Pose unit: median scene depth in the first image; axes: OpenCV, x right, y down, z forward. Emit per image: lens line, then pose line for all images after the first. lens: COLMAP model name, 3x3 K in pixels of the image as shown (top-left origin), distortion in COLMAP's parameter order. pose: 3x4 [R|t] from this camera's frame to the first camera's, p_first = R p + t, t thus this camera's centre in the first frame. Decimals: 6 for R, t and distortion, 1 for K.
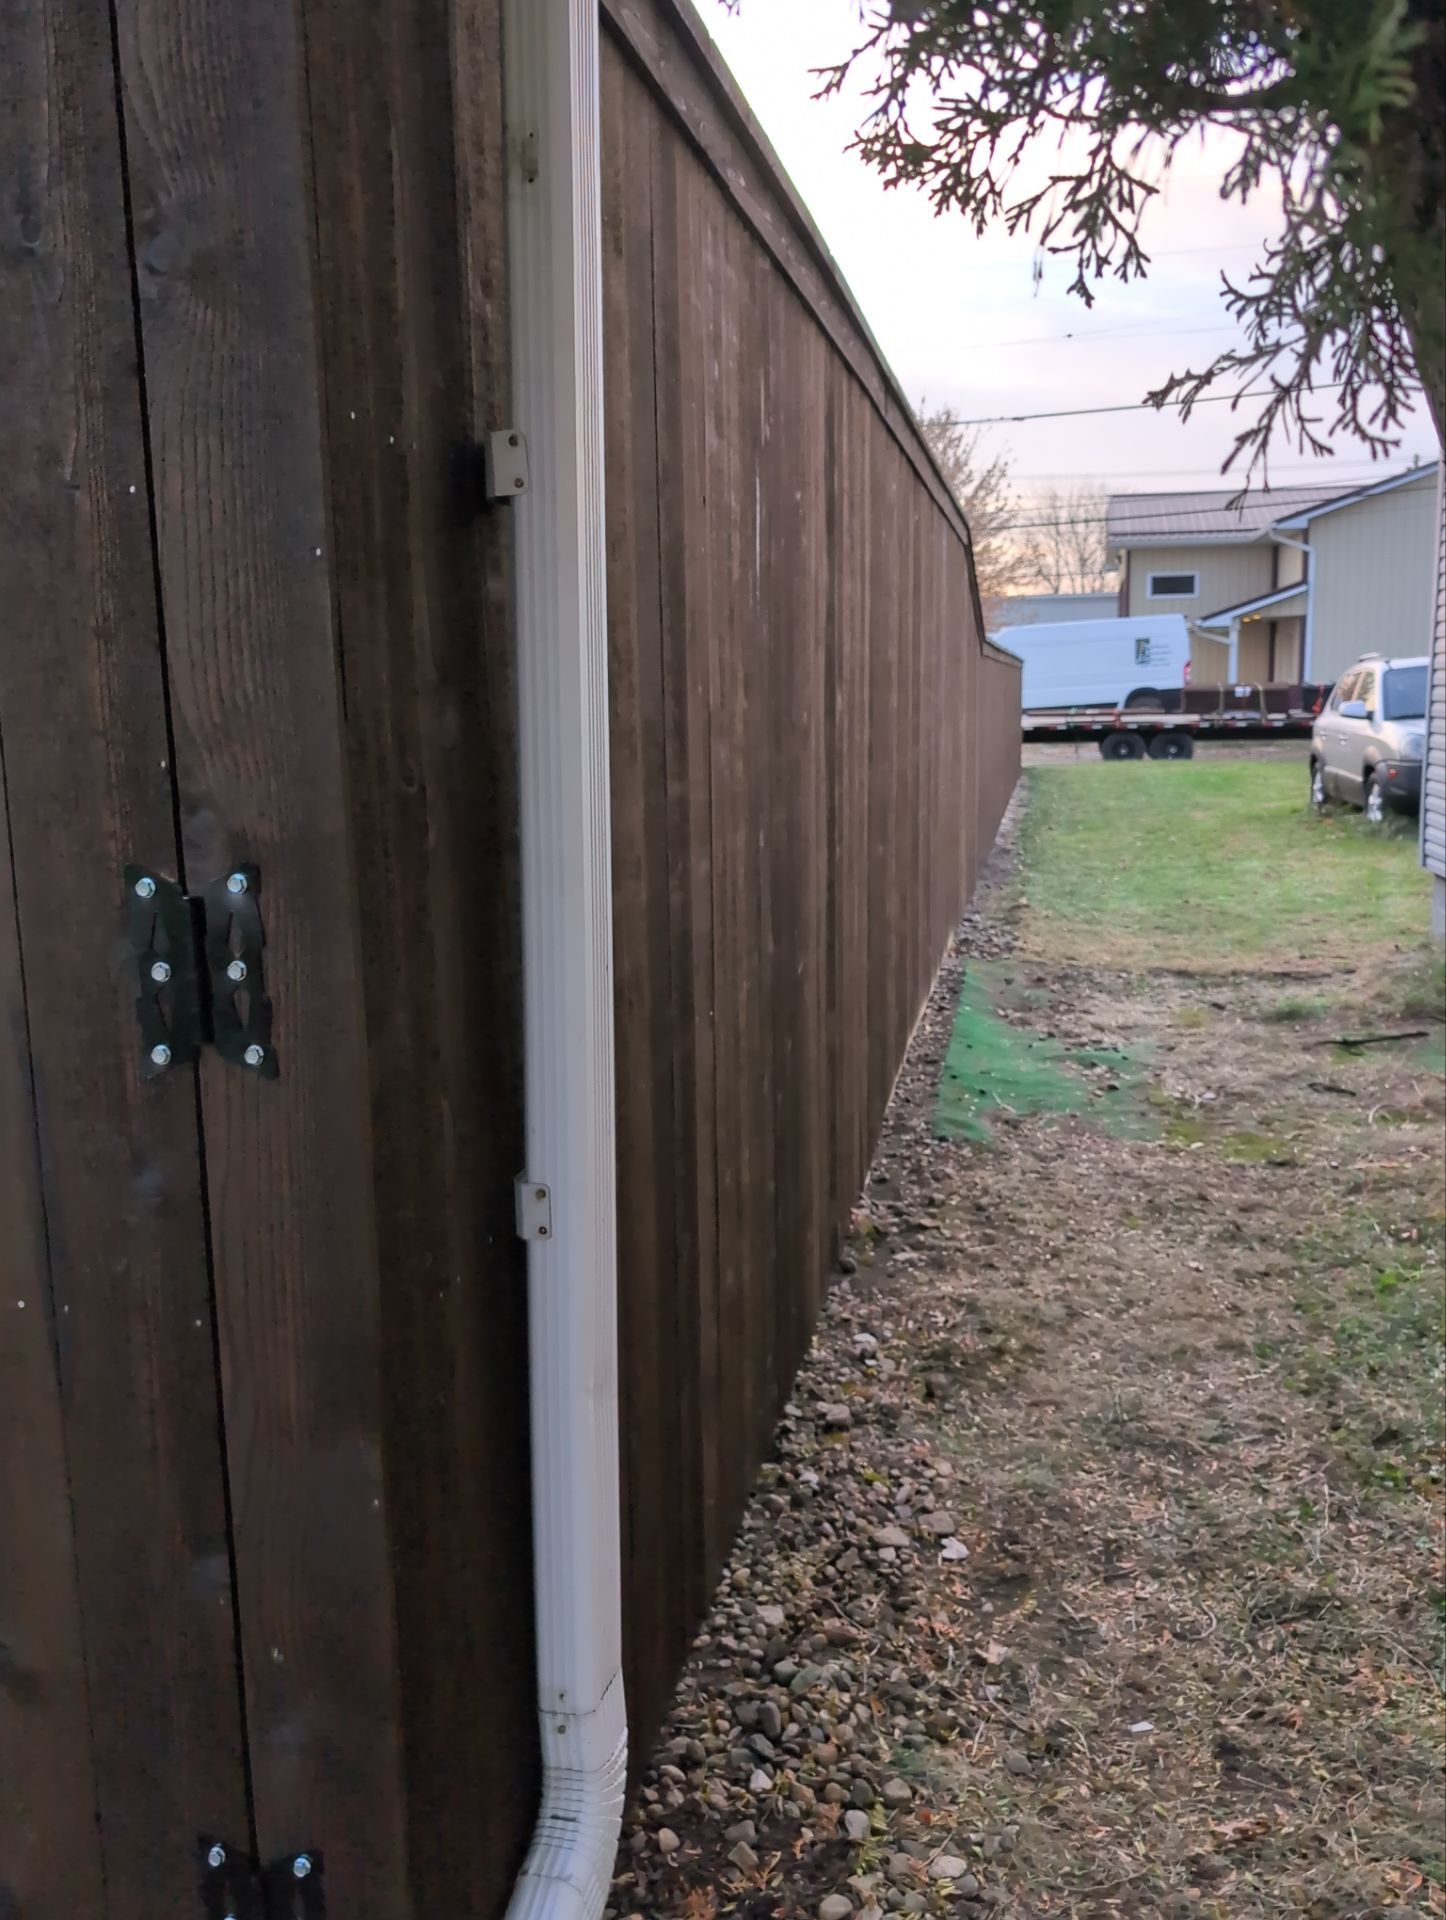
lens RADIAL K [[1618.1, 0, 724.8], [0, 1618.1, 949.1], [0, 0, 1]] dist [0.030730, -0.029014]
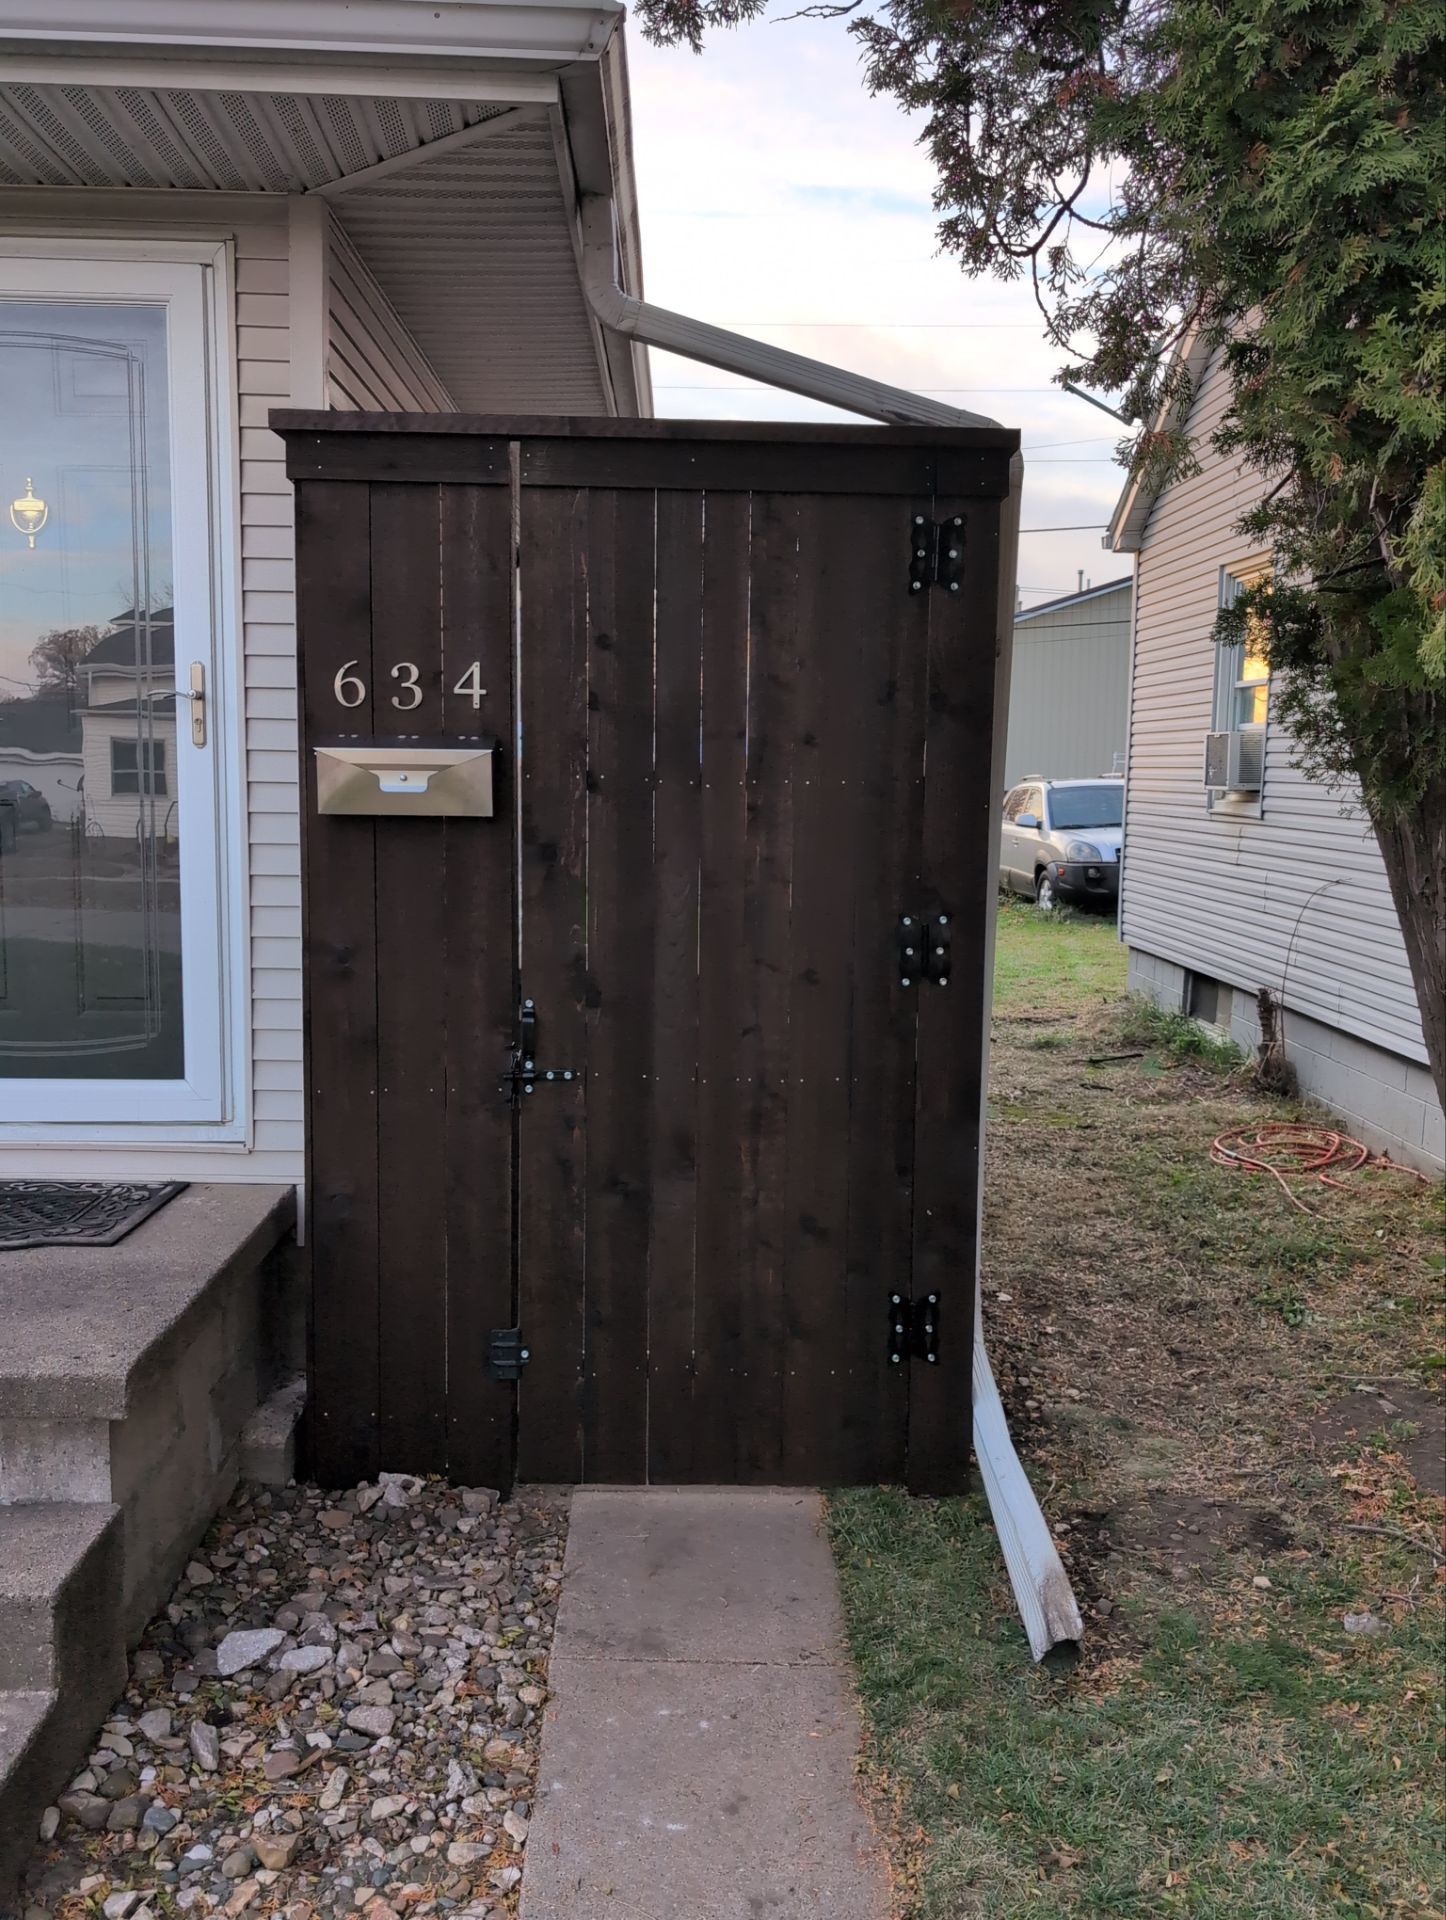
lens RADIAL K [[1618.1, 0, 723.4], [0, 1618.1, 936.2], [0, 0, 1]] dist [0.030730, -0.029014]
pose [[0.973906, 0.010966, 0.226686, -0.458640], [0.002435, 0.998269, -0.058756, 0.053410], [-0.226938, 0.057775, 0.972194, -0.574546]]
